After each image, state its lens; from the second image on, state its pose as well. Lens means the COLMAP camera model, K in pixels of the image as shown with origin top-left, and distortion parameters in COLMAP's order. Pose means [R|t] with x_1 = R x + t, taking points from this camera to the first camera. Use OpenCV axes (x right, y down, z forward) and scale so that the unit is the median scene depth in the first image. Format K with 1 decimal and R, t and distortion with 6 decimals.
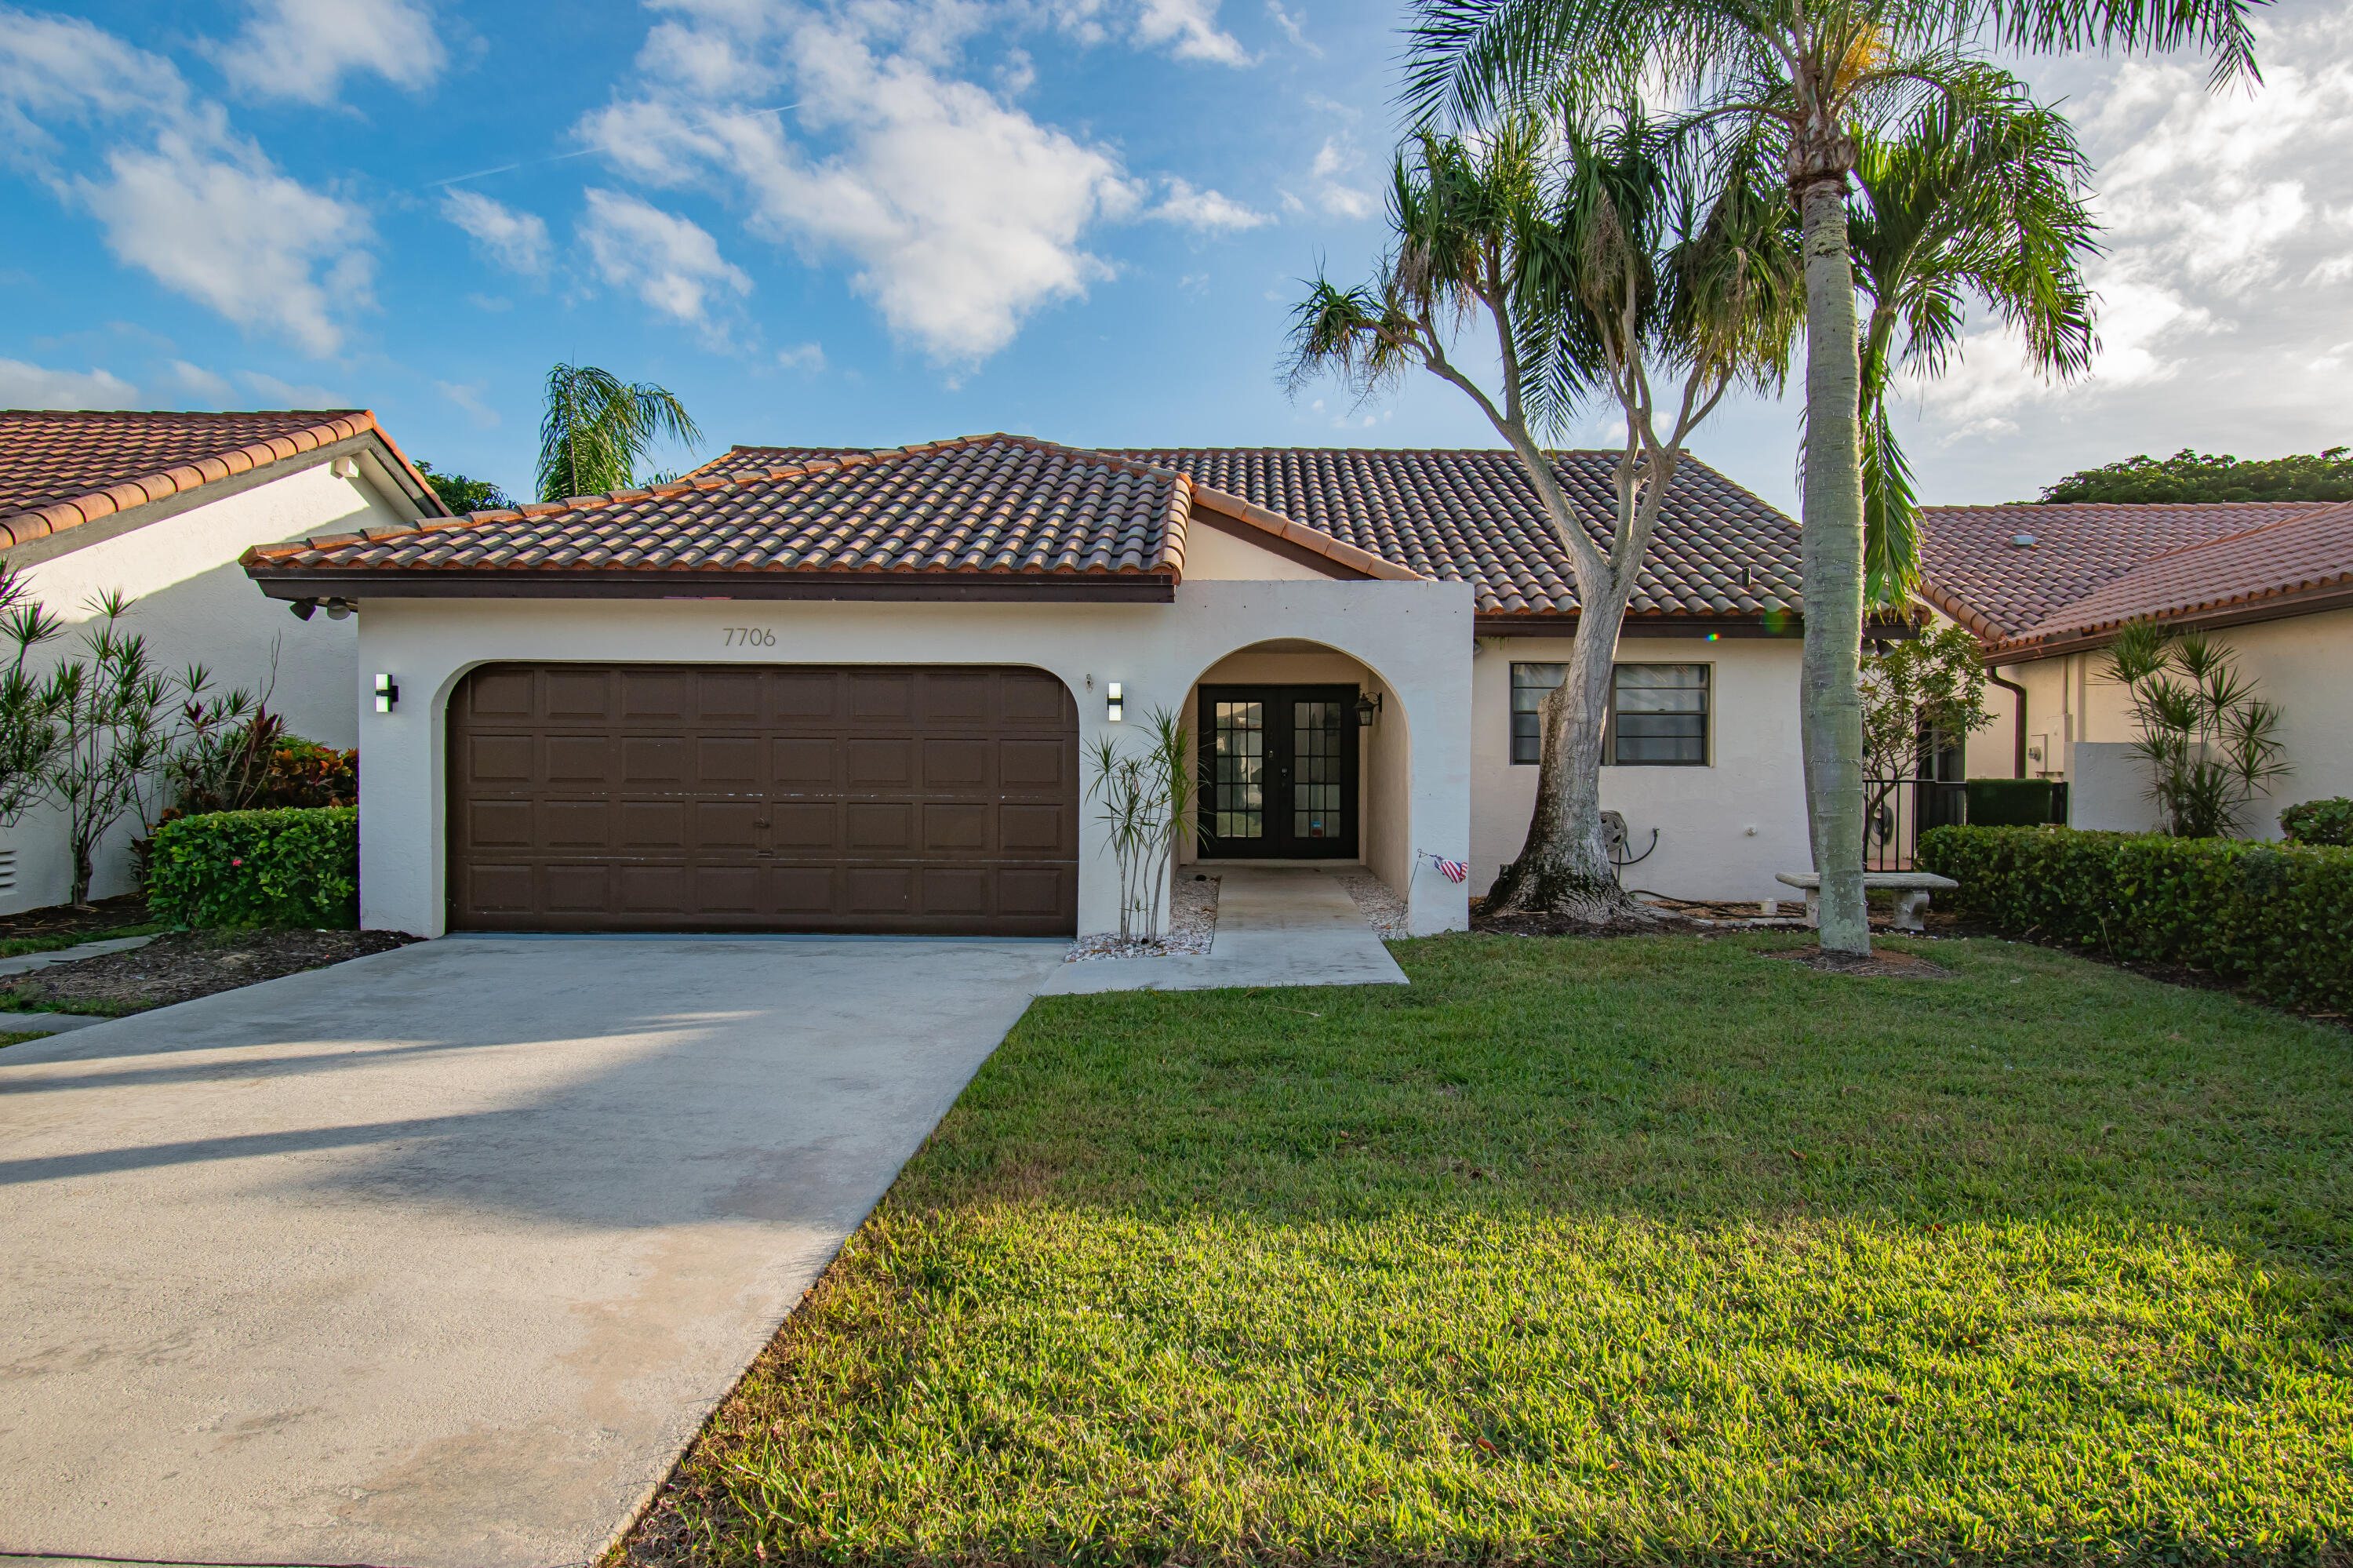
lens RADIAL K [[1490.6, 0, 1176.5], [0, 1490.6, 784.0], [0, 0, 1]] dist [0.004957, -0.022623]
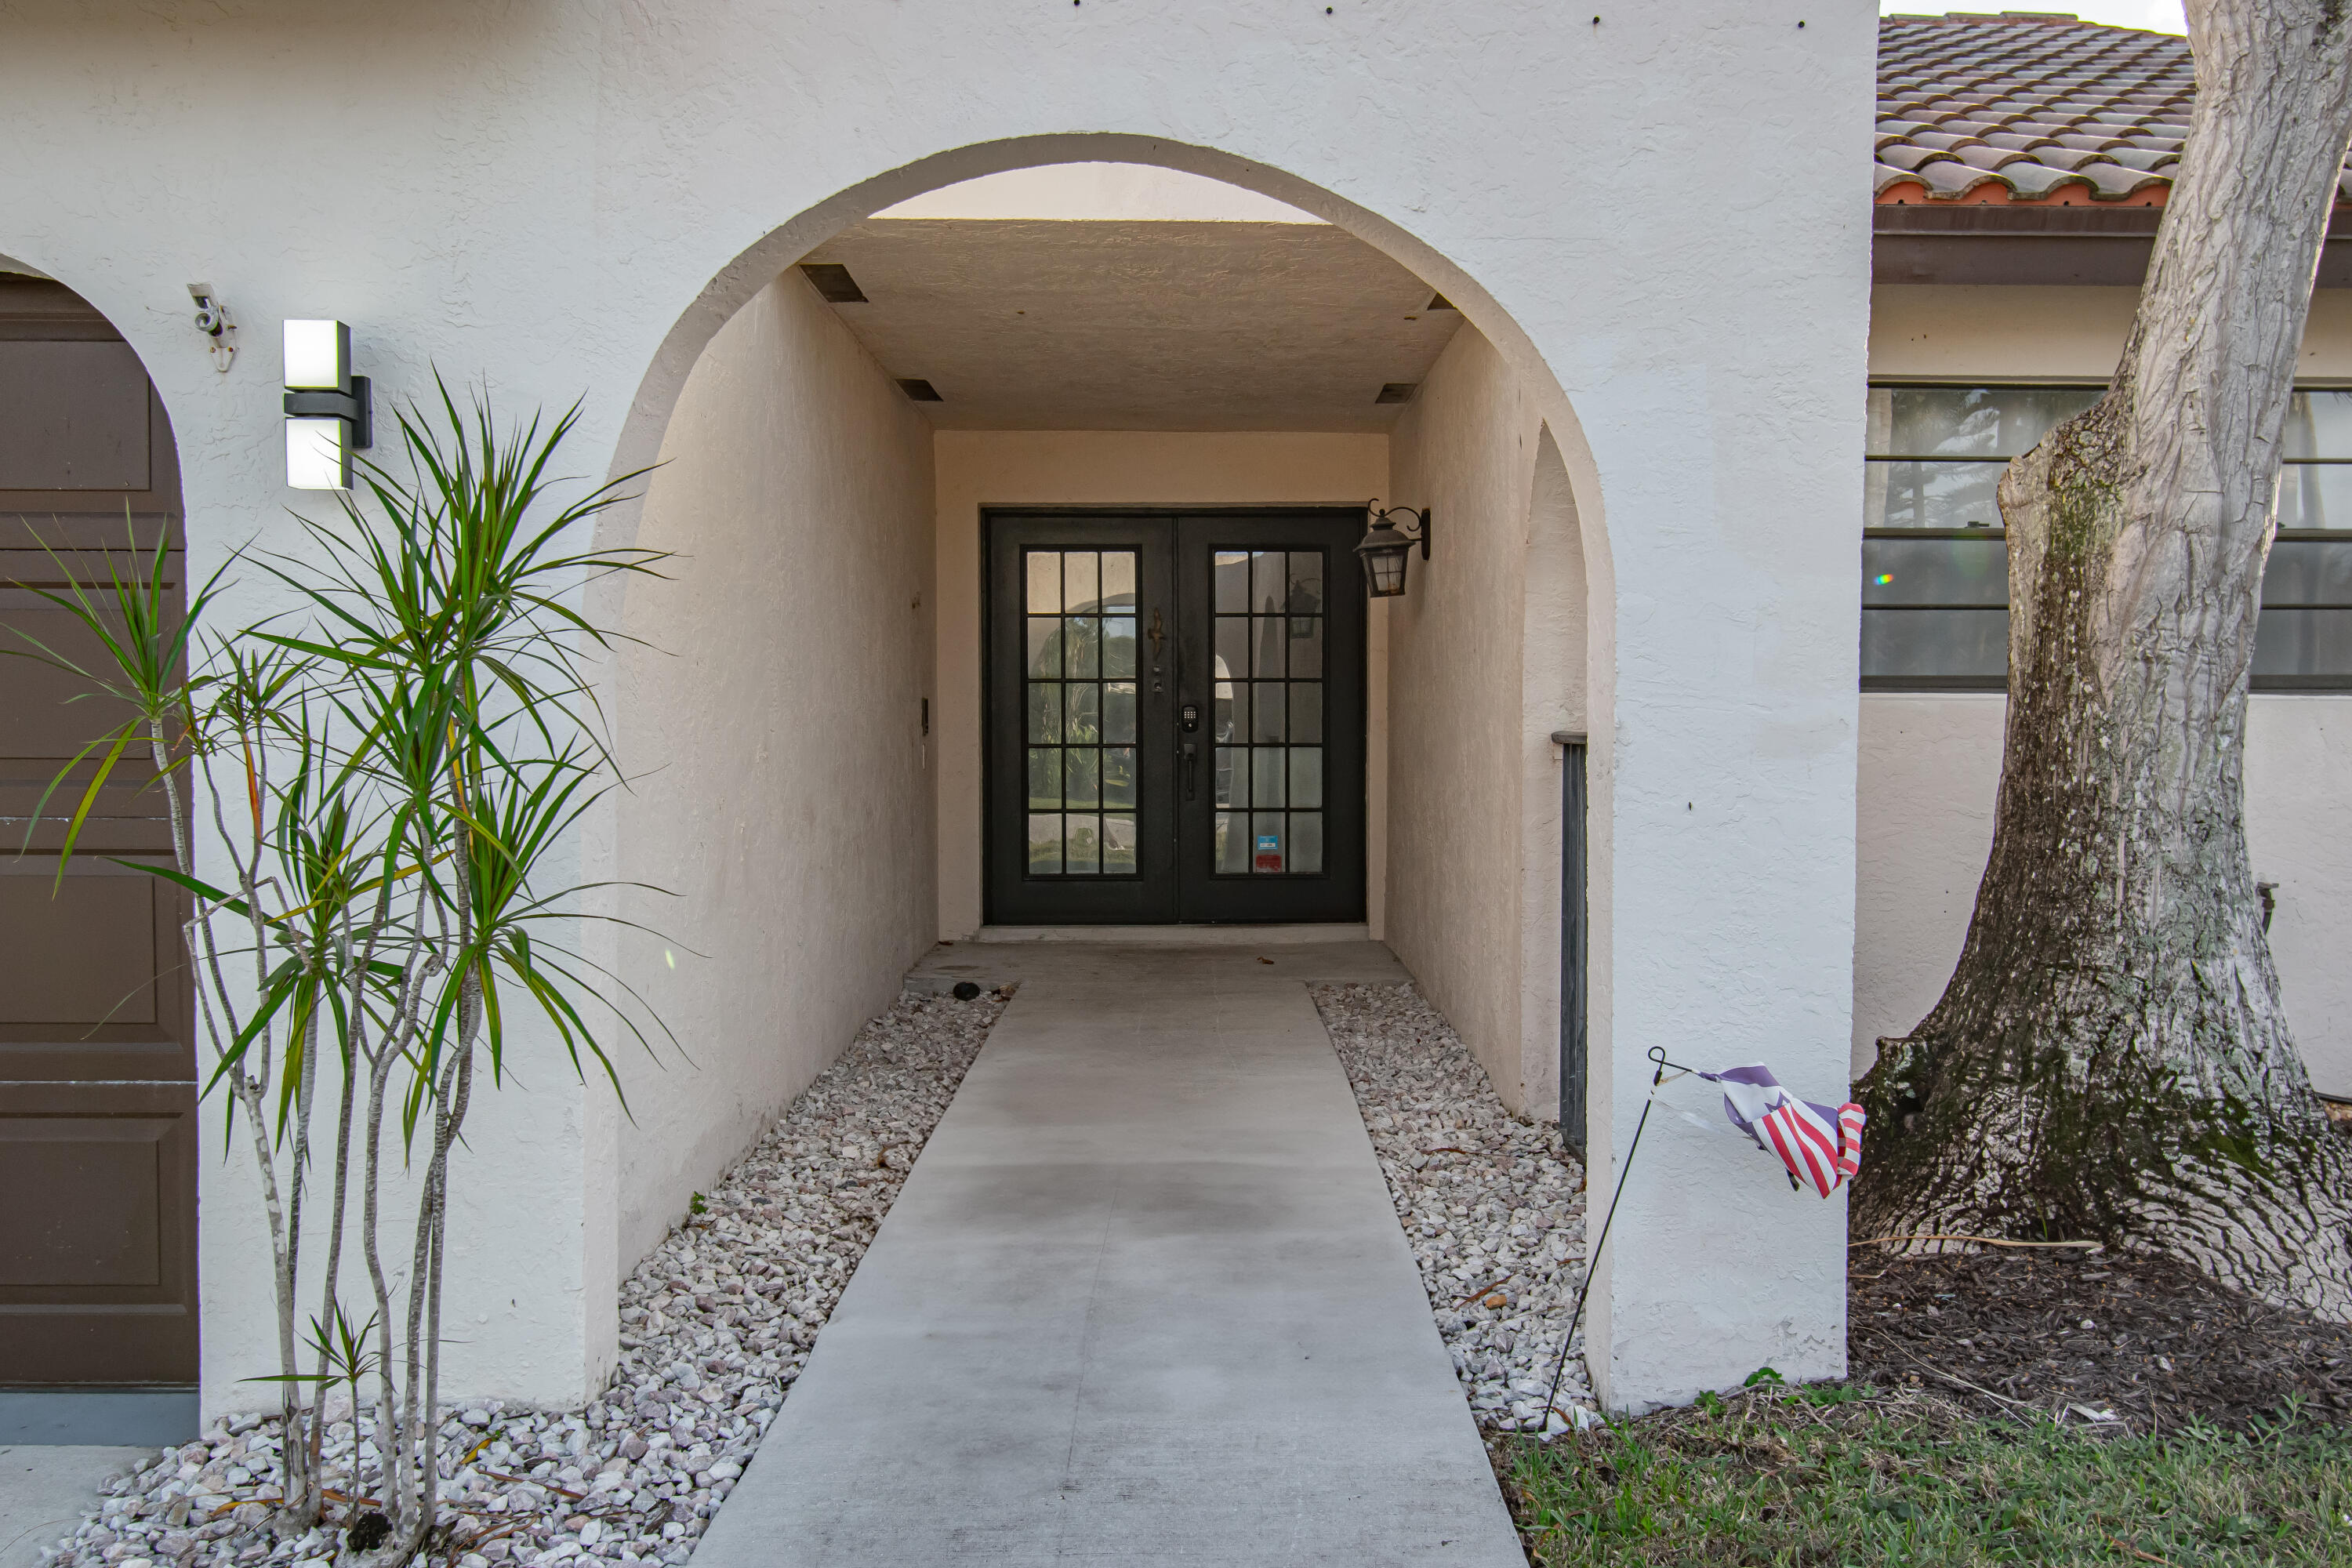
lens RADIAL K [[1996.6, 0, 1176.0], [0, 1996.6, 784.0], [0, 0, 1]] dist [0.000560, -0.001115]
pose [[0.999473, -0.005550, 0.031980, 0.073543], [0.004783, 0.999700, 0.024019, -0.004362], [-0.032104, -0.023854, 0.999200, 0.641436]]
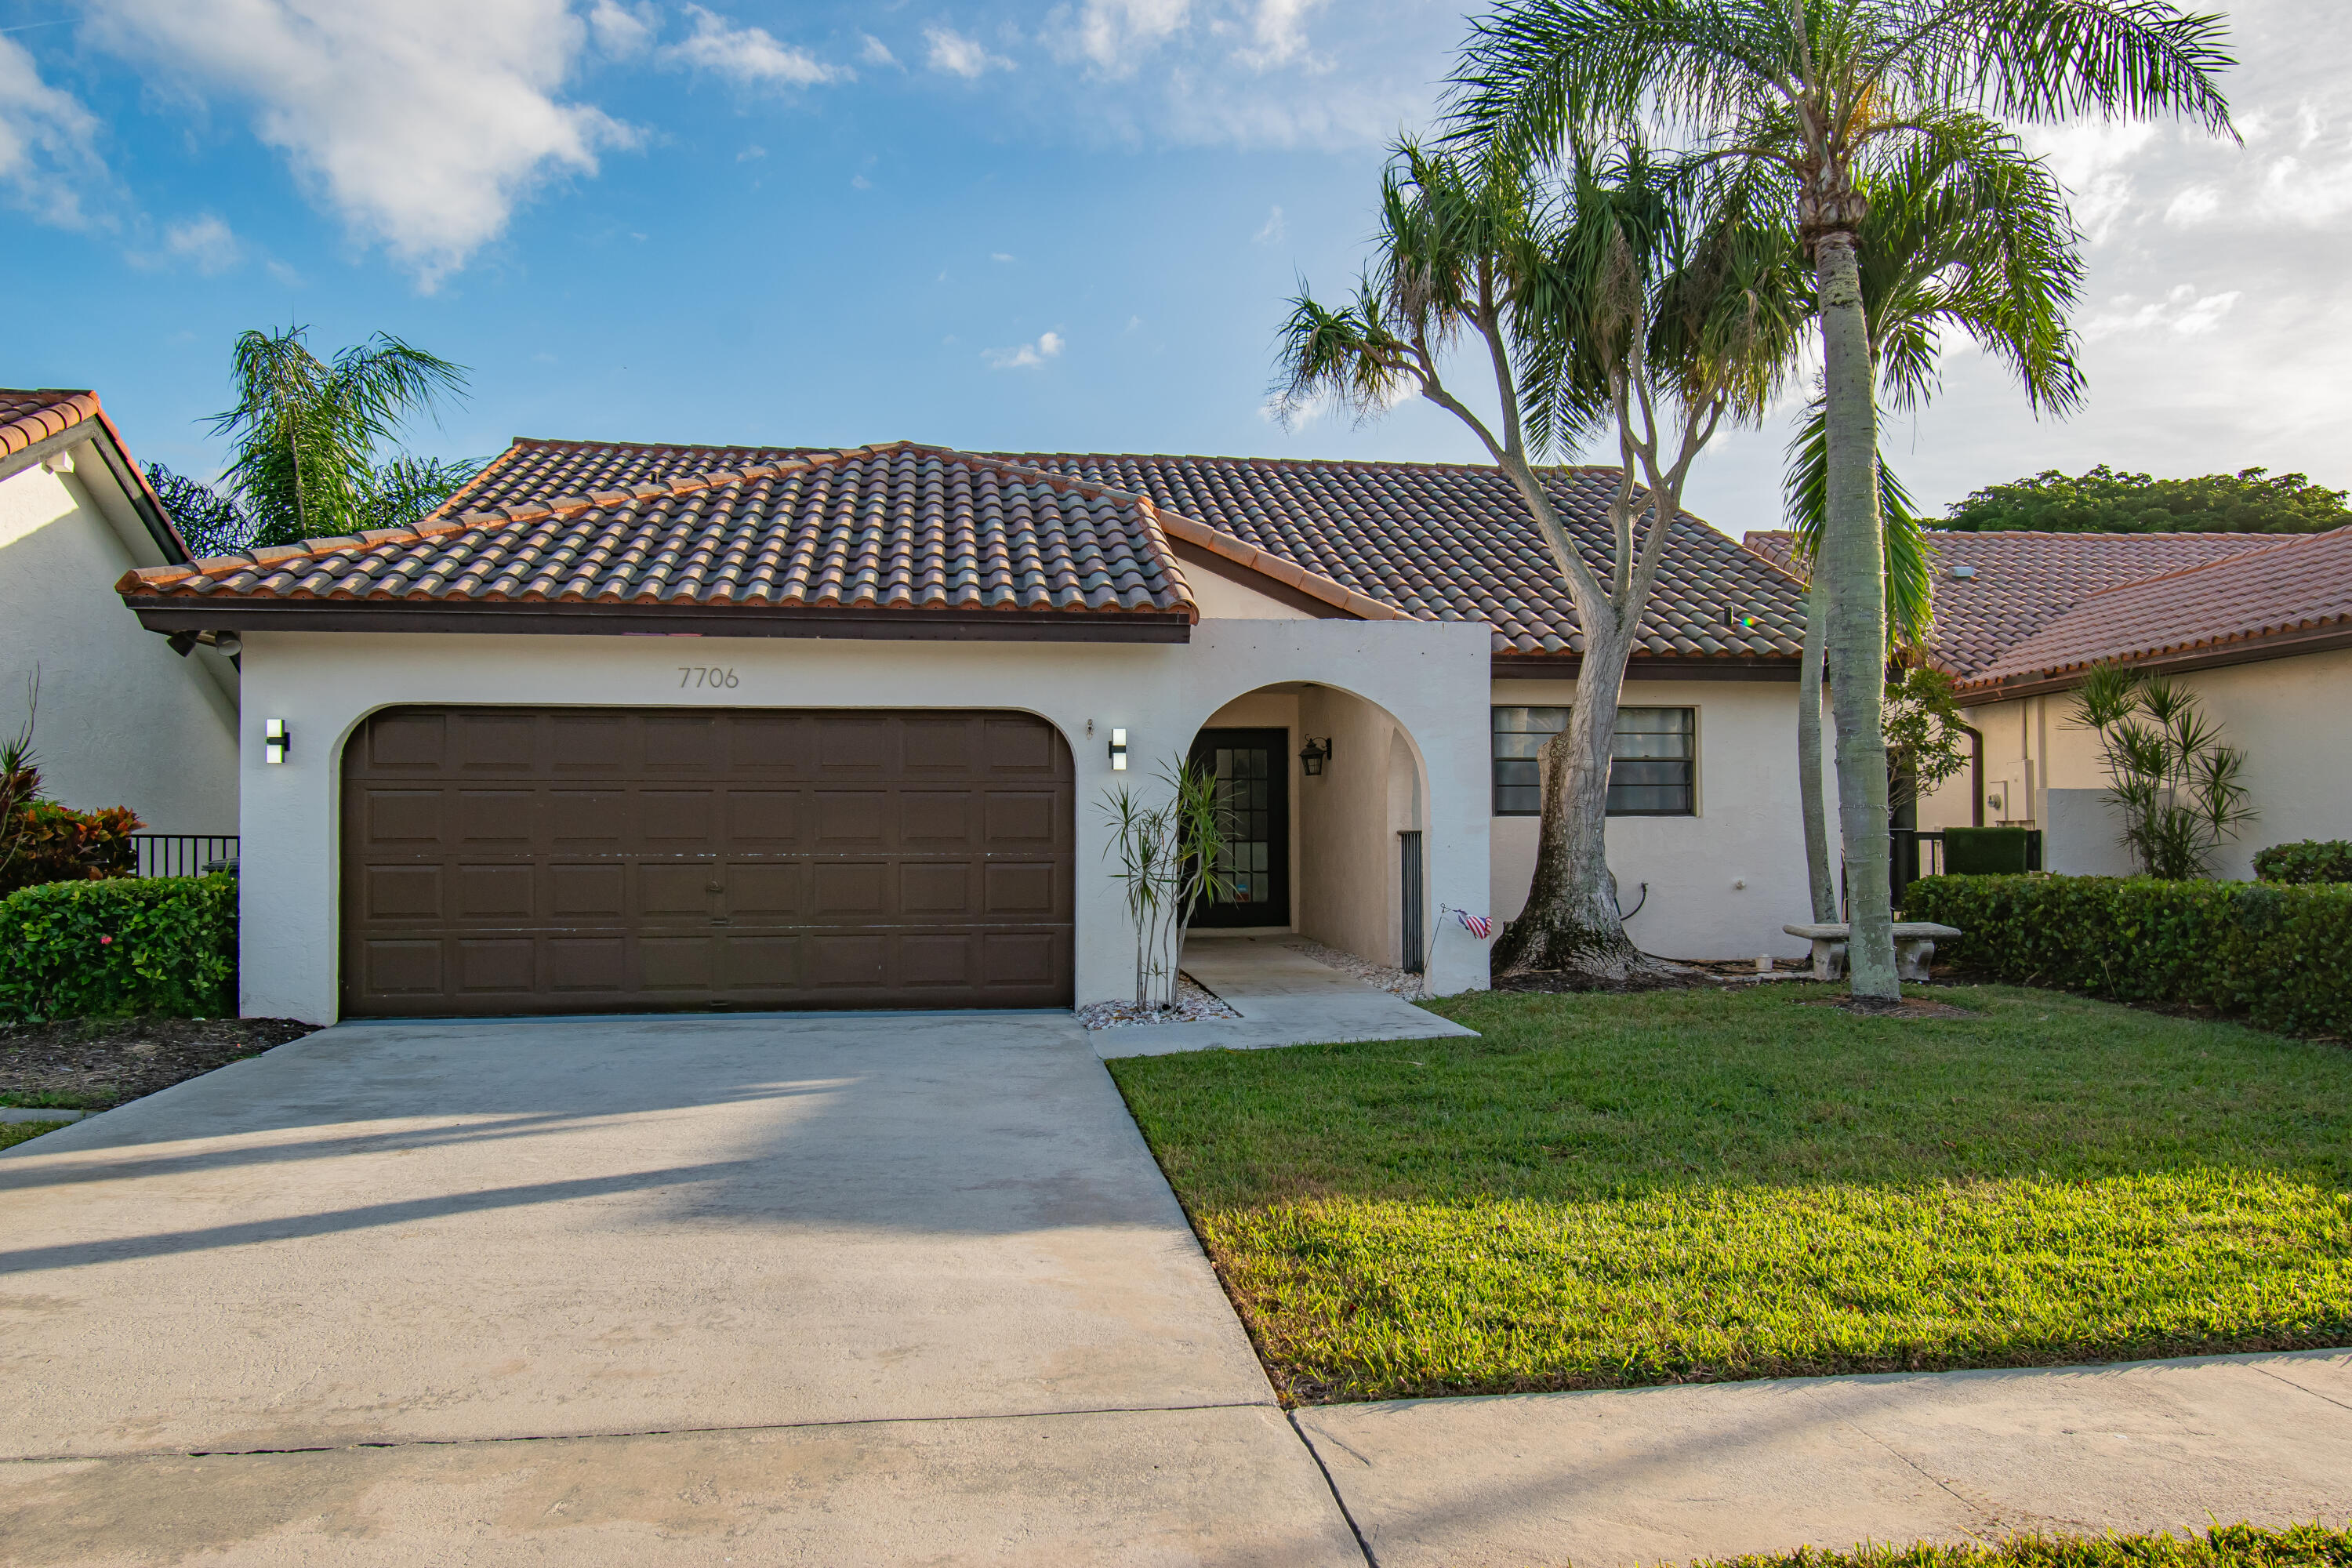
lens RADIAL K [[1943.4, 0, 1176.0], [0, 1943.4, 784.0], [0, 0, 1]] dist [-0.007643, -0.005520]
pose [[0.986641, -0.005027, 0.162830, -0.188931], [0.010833, 0.999336, -0.034790, 0.007918], [-0.162547, 0.036089, 0.986041, -0.177780]]
